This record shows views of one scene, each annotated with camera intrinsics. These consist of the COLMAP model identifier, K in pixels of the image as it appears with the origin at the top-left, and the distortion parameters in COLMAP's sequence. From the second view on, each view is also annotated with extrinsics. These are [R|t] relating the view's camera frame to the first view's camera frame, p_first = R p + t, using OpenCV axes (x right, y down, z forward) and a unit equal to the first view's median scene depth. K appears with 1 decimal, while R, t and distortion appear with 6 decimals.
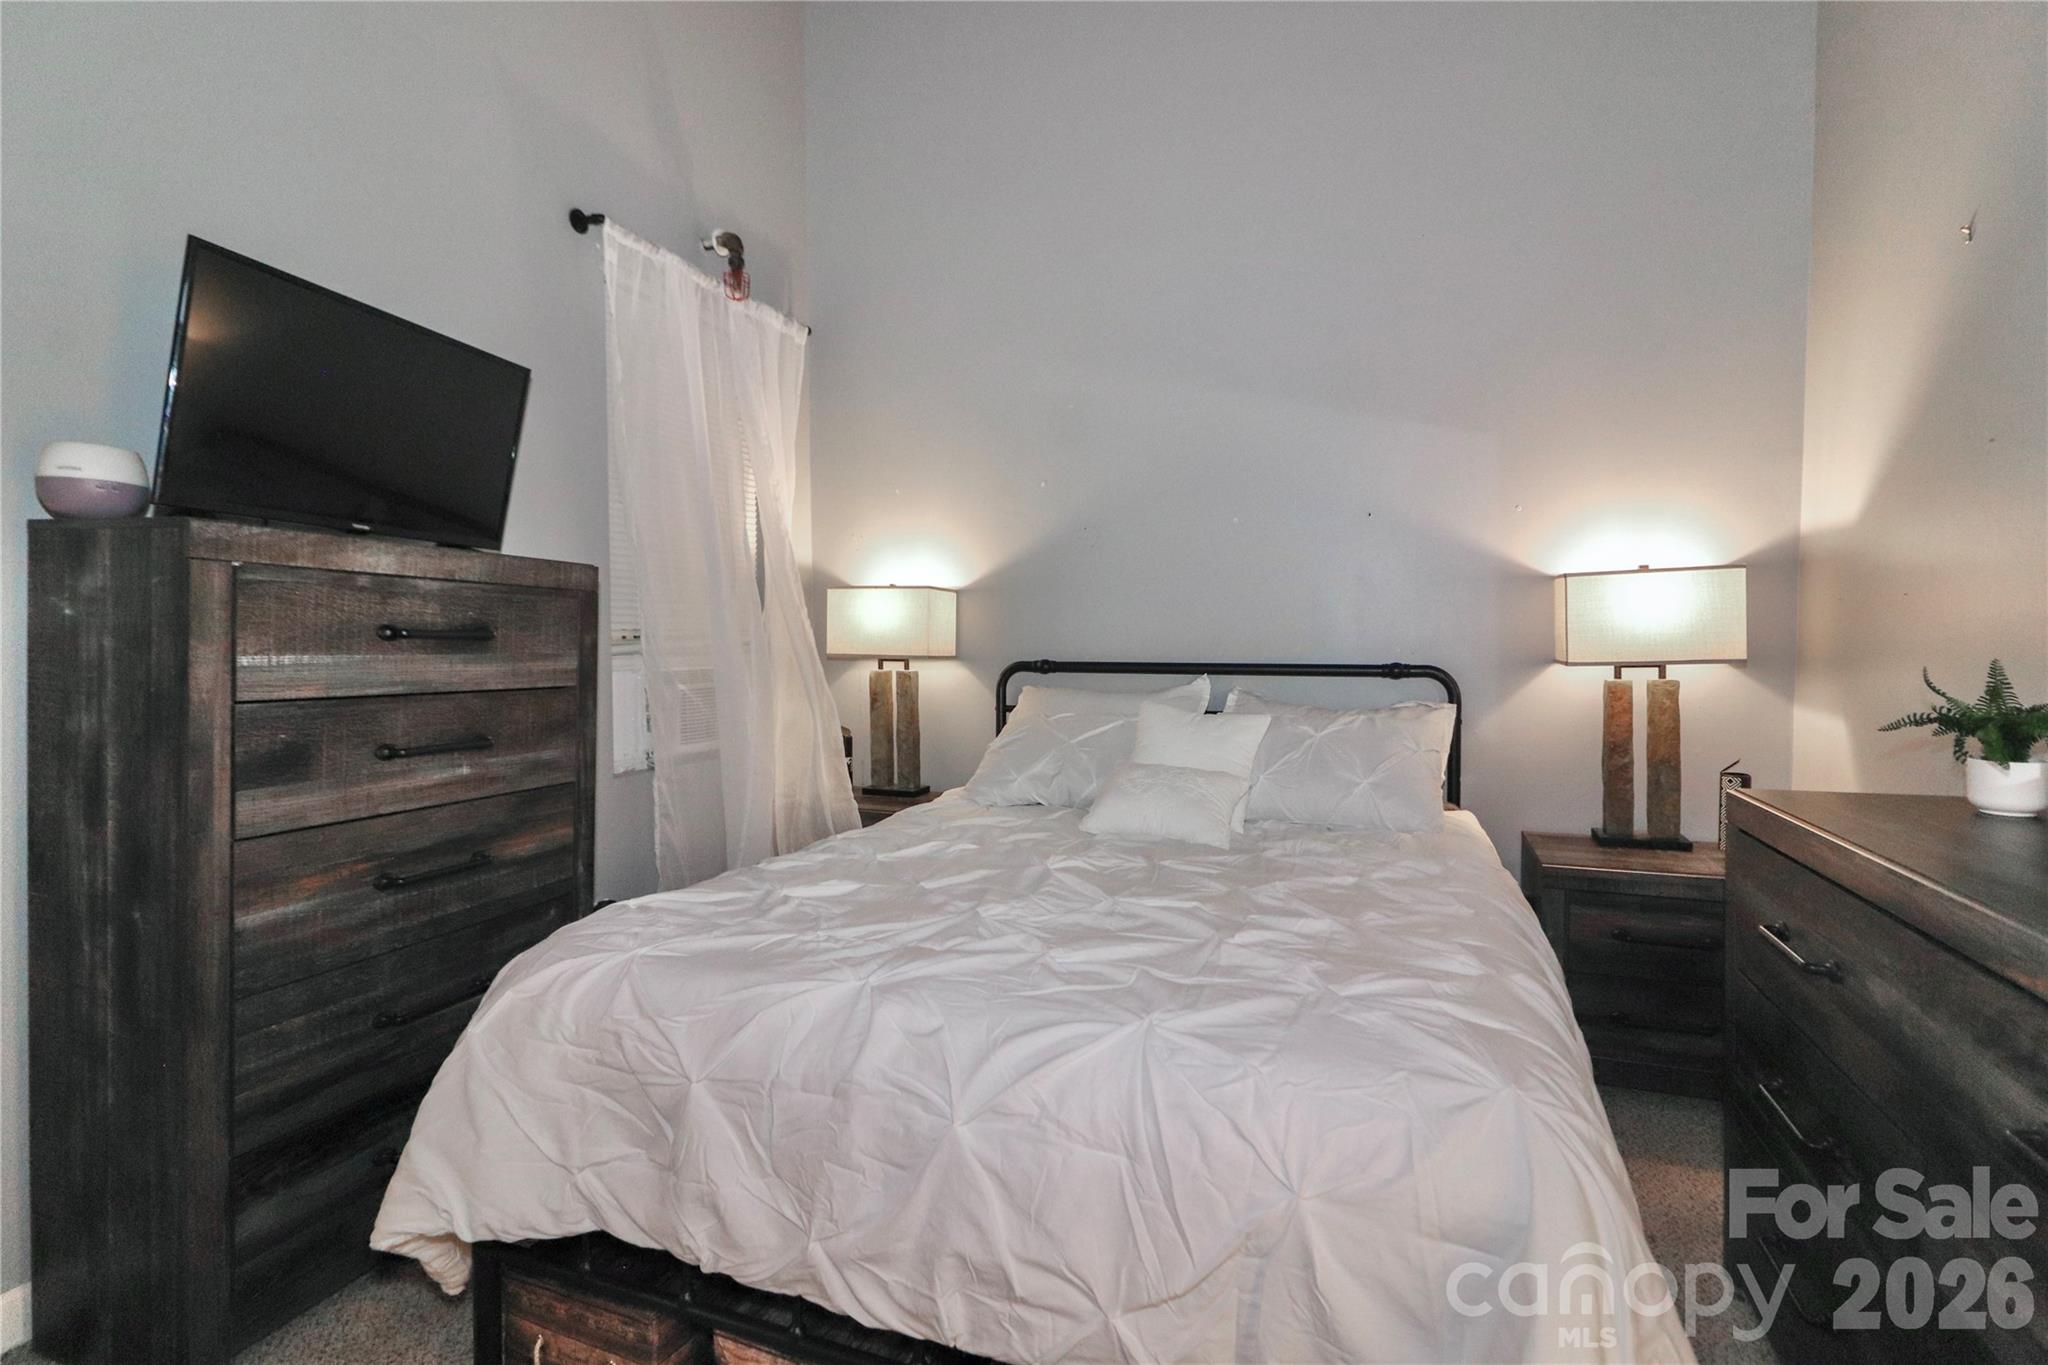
lens RADIAL K [[967.2, 0, 1028.1], [0, 967.2, 670.9], [0, 0, 1]] dist [0.004749, -0.007508]
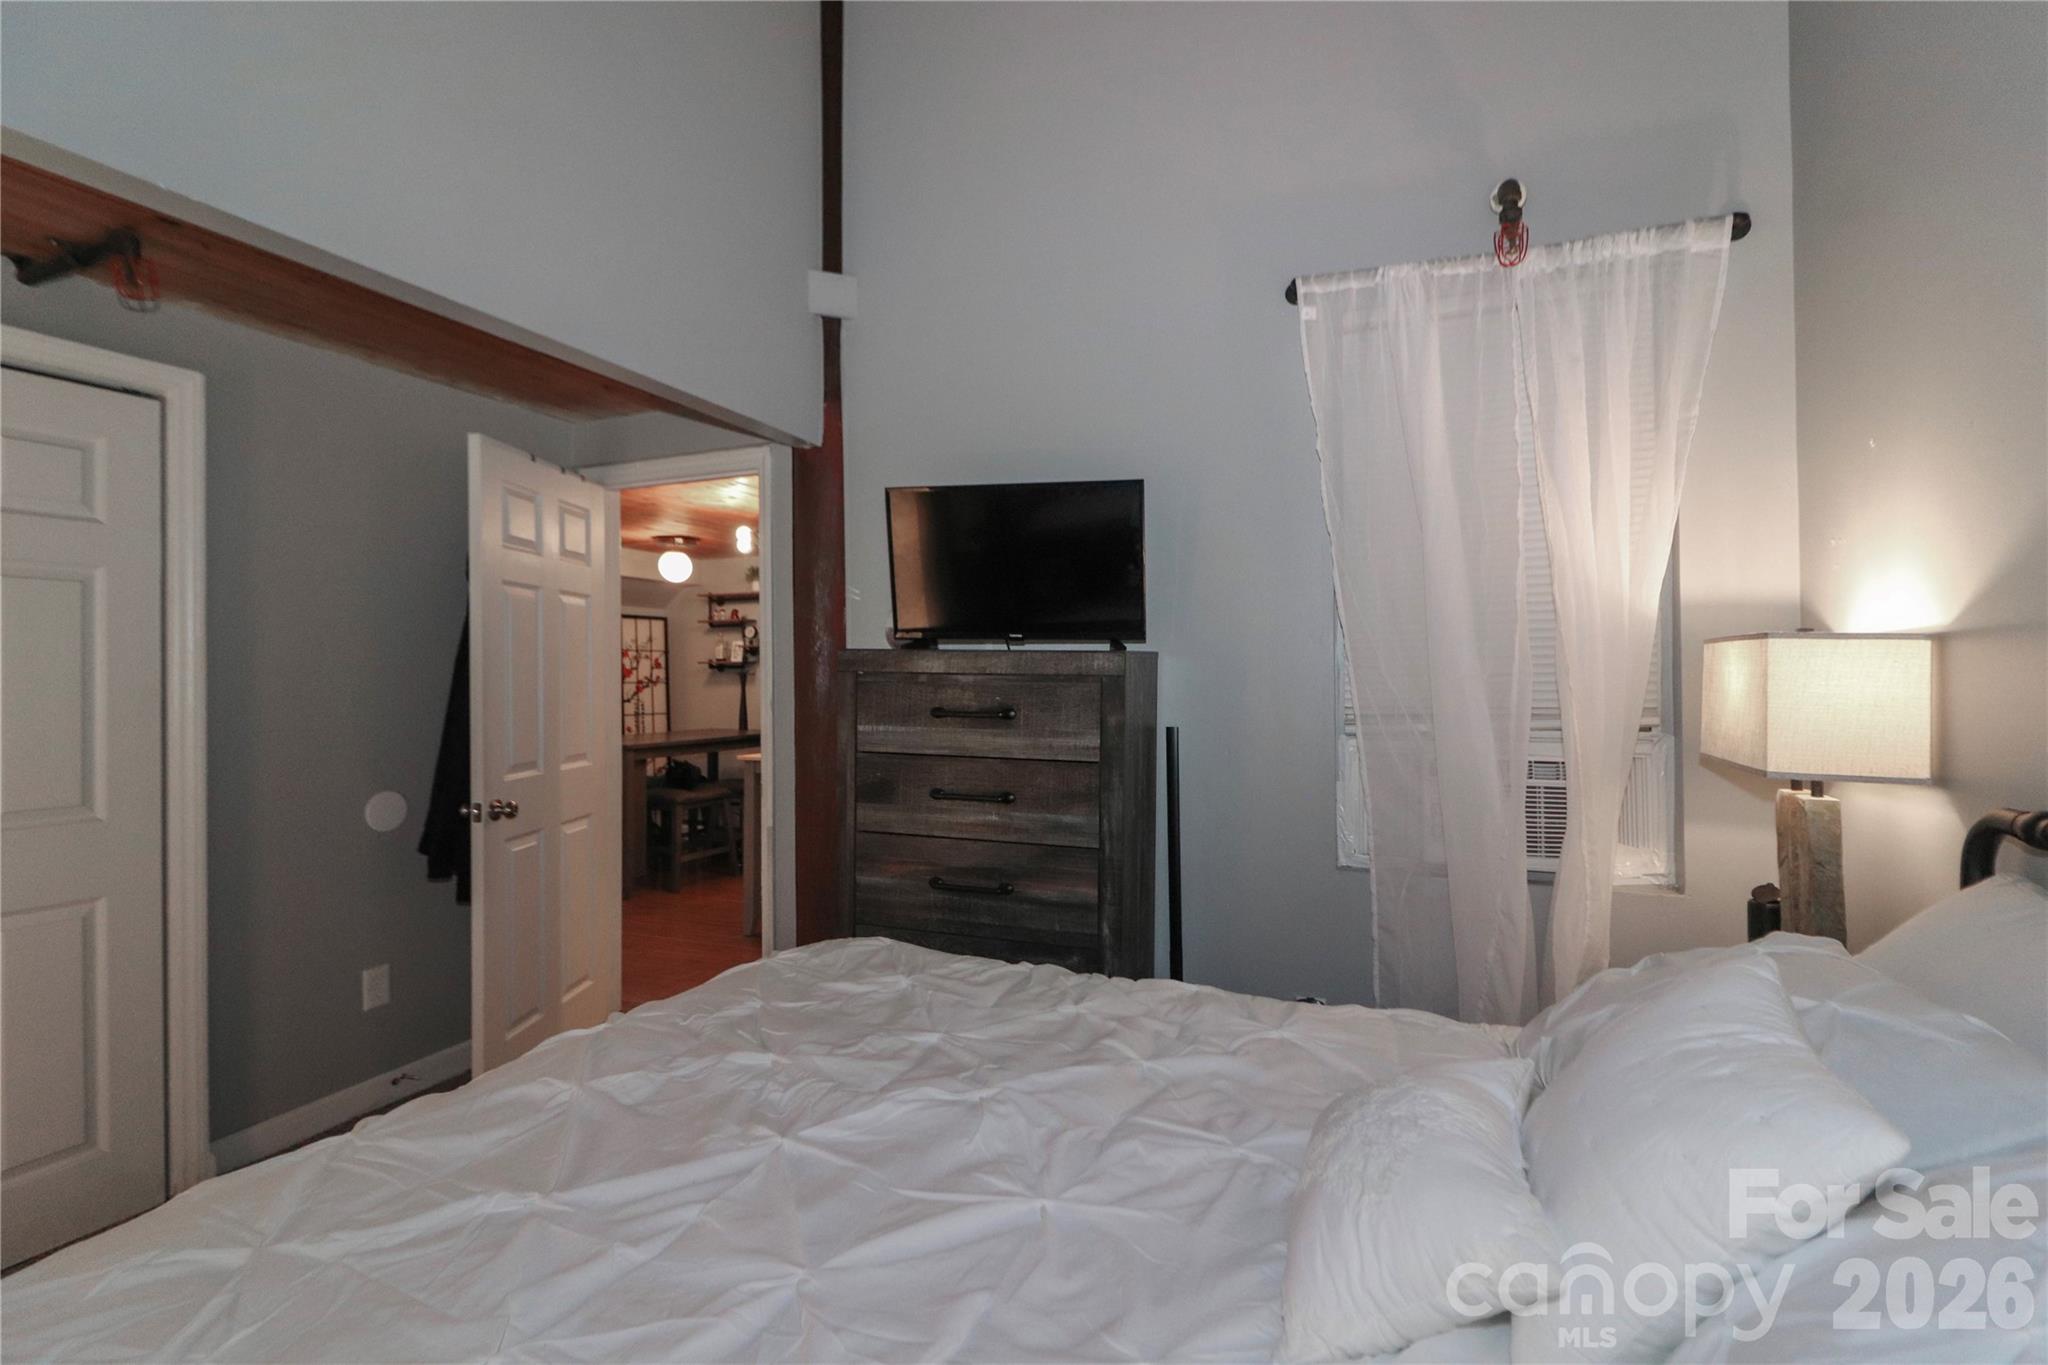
lens RADIAL K [[967.2, 0, 1028.1], [0, 967.2, 670.9], [0, 0, 1]] dist [0.004749, -0.007508]
pose [[-0.038917, -0.014720, -0.999134, 0.768941], [-0.036968, 0.999228, -0.013281, -0.084795], [0.998558, 0.036419, -0.039431, 1.145005]]
